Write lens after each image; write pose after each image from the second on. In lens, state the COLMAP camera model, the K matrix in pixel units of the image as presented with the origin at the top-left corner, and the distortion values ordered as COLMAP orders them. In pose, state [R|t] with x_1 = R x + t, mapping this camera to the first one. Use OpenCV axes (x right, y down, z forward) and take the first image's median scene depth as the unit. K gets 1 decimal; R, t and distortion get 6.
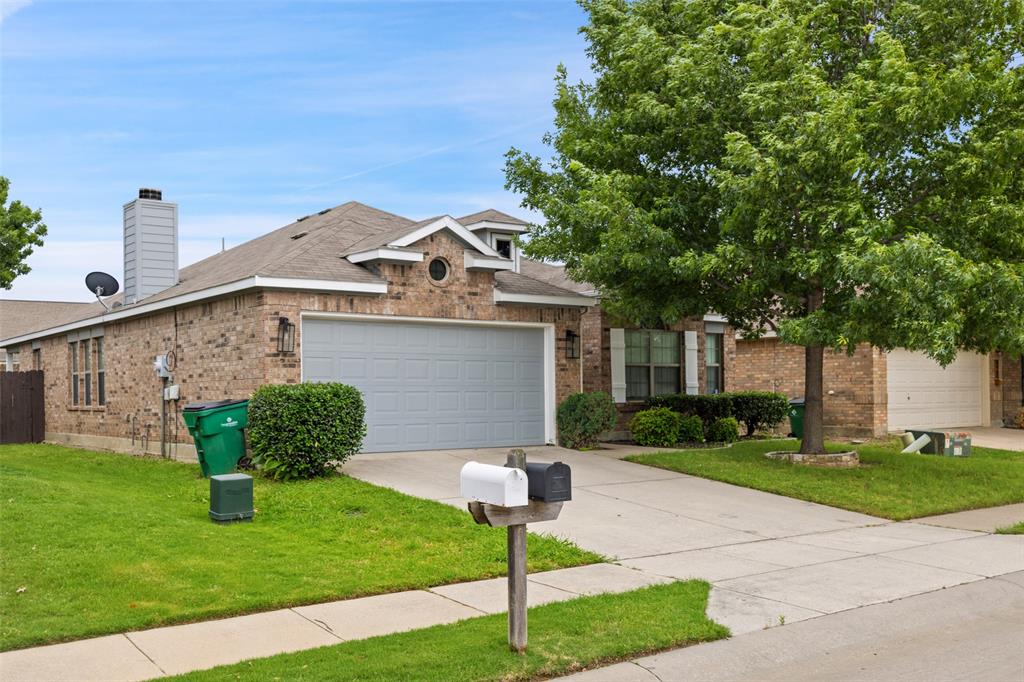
lens RADIAL K [[996.6, 0, 512.0], [0, 996.6, 341.0], [0, 0, 1]] dist [-0.005759, -0.003136]
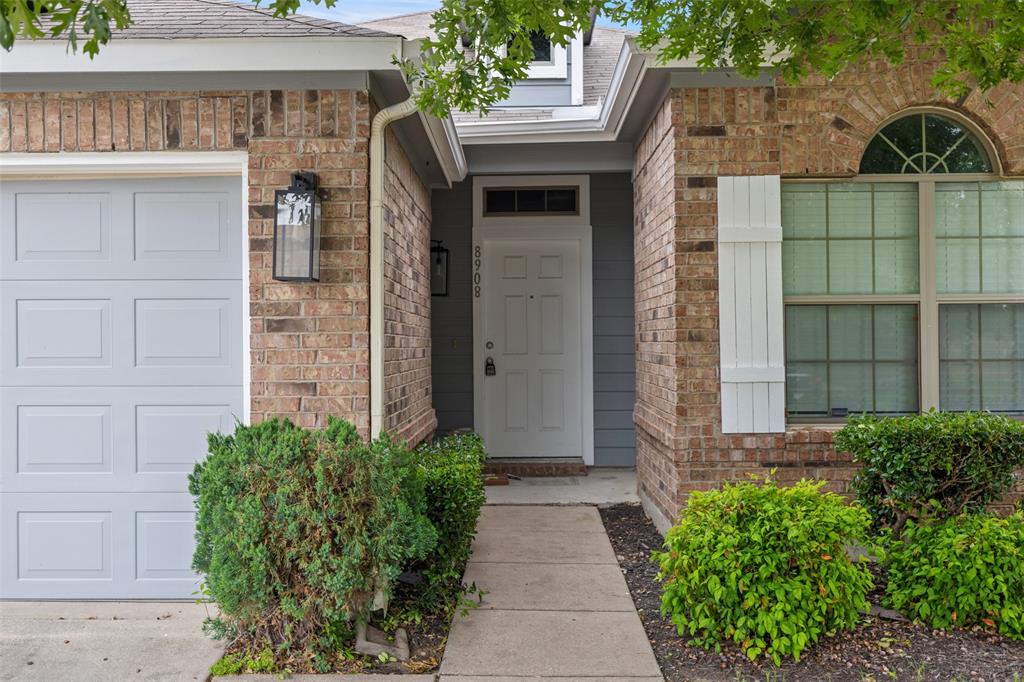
lens RADIAL K [[996.6, 0, 512.0], [0, 996.6, 341.0], [0, 0, 1]] dist [-0.005759, -0.003136]
pose [[0.792238, 0.007247, -0.610169, 0.229728], [0.029330, 0.998322, 0.049939, 0.018933], [0.609507, -0.057460, 0.790696, 0.732014]]
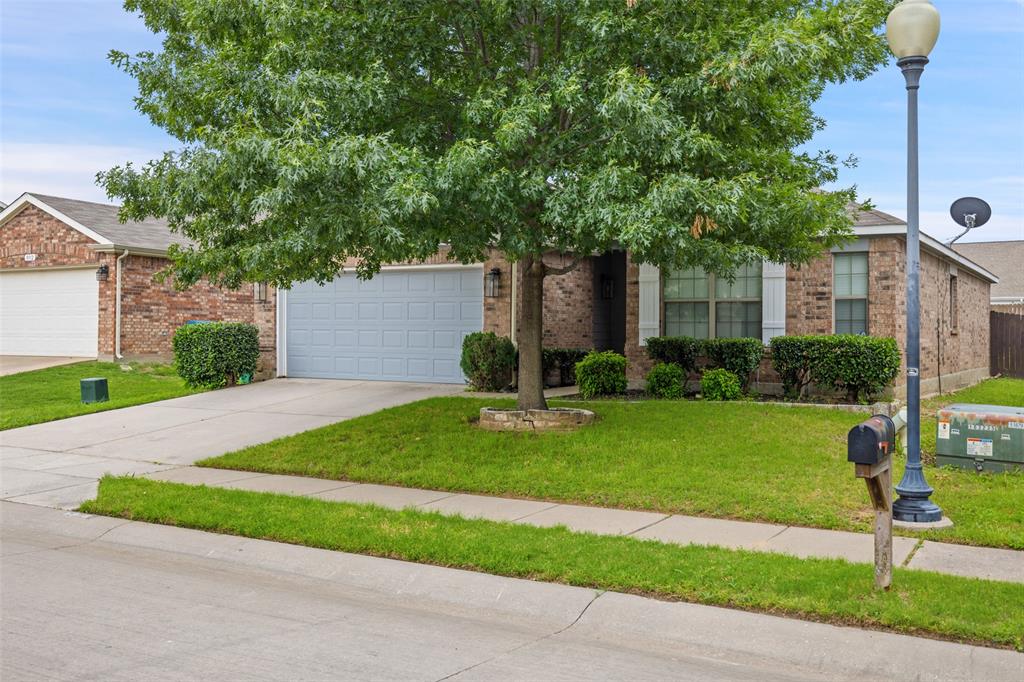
lens RADIAL K [[996.6, 0, 512.0], [0, 996.6, 341.0], [0, 0, 1]] dist [-0.005759, -0.003136]
pose [[0.381570, 0.015804, -0.924205, 0.856503], [0.038481, 0.998715, 0.032966, 0.025320], [0.923539, -0.048143, 0.380472, 0.568256]]
